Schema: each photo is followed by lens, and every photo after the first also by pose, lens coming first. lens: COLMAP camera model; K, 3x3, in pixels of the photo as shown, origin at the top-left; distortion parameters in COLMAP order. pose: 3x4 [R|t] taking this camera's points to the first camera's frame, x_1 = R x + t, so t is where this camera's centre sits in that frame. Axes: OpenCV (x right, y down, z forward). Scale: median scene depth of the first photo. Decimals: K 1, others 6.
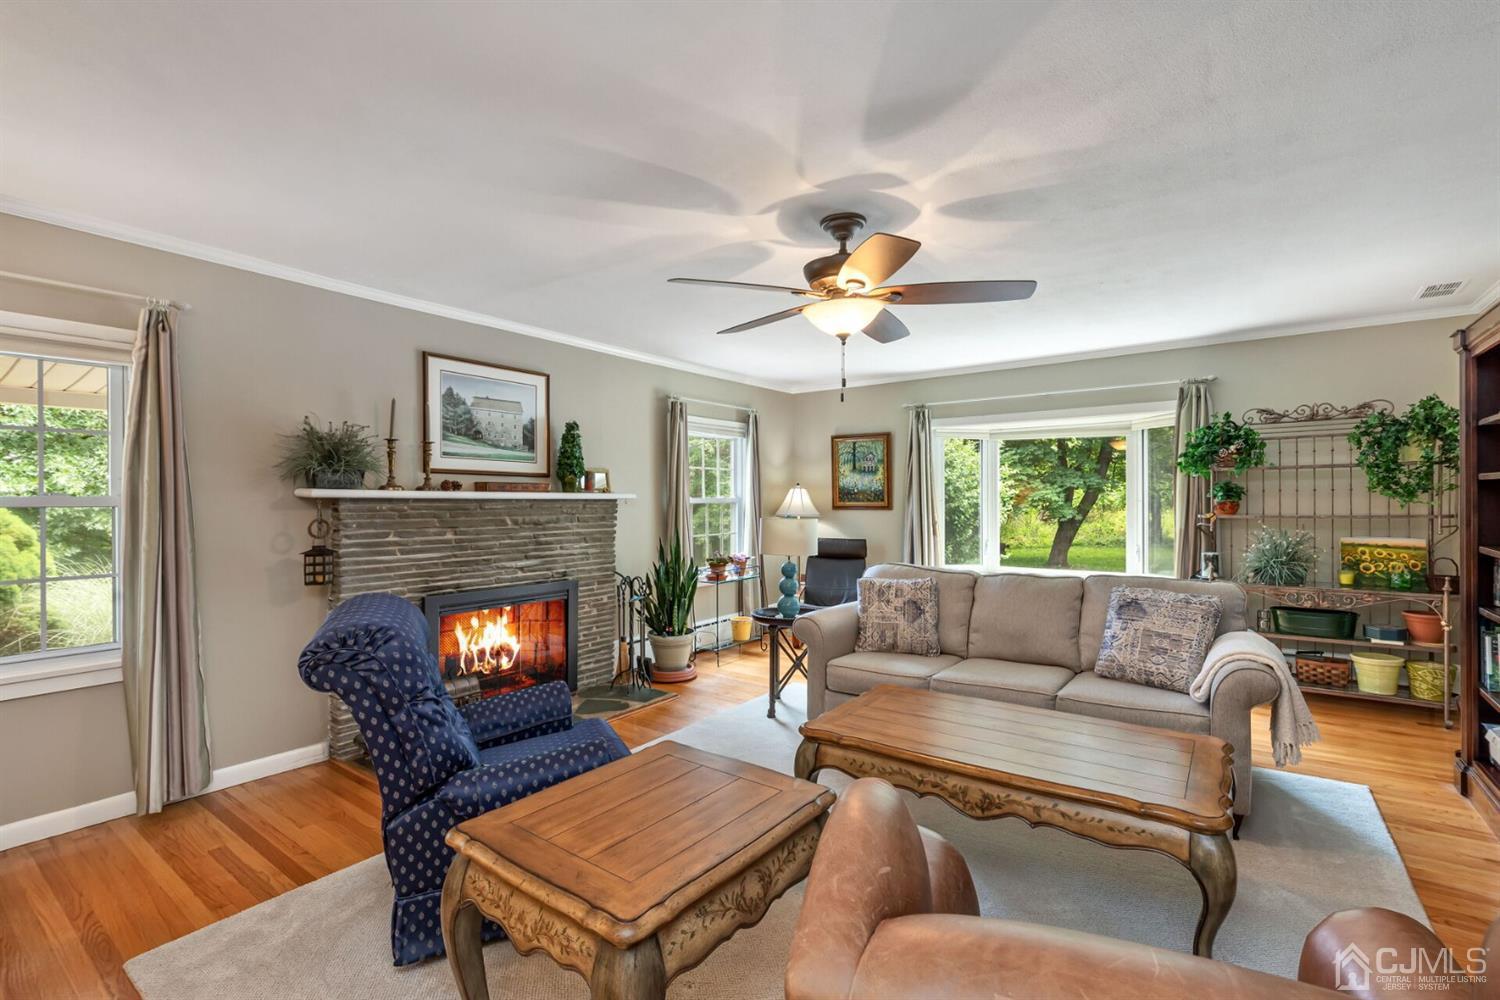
lens RADIAL K [[684.3, 0, 743.7], [0, 684.3, 503.7], [0, 0, 1]] dist [0.001754, 0.000097]
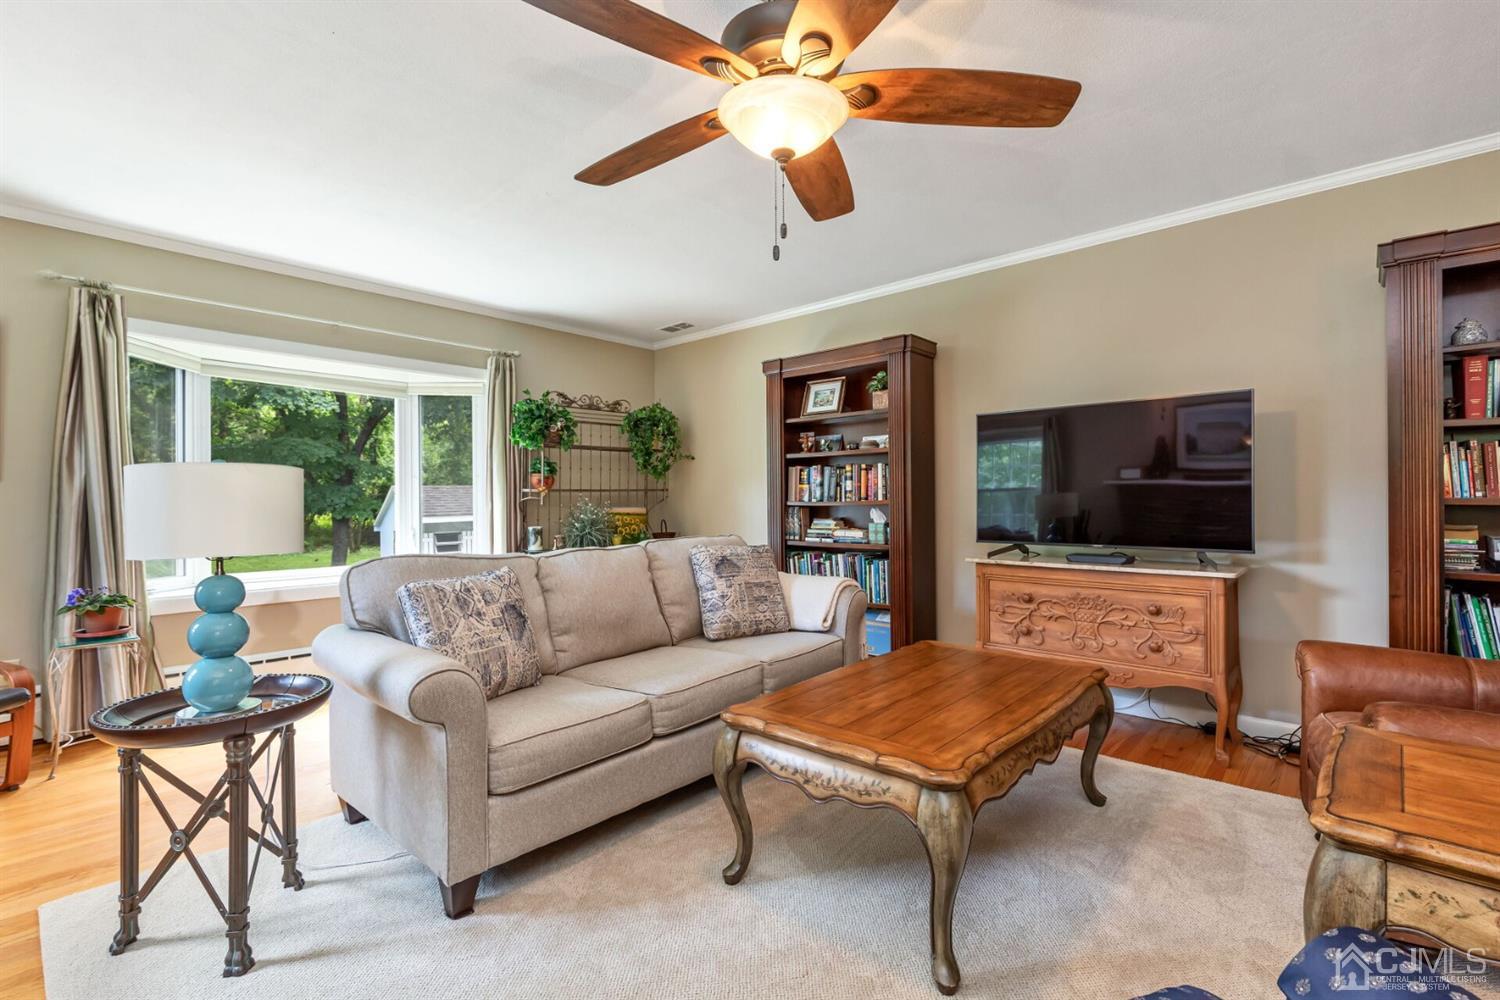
lens RADIAL K [[684.3, 0, 743.7], [0, 684.3, 503.7], [0, 0, 1]] dist [0.001754, 0.000097]
pose [[0.084409, 0.002268, 0.996429, -0.351570], [0.014850, 0.999883, -0.003534, 0.054140], [-0.996321, 0.015095, 0.084365, 0.725336]]
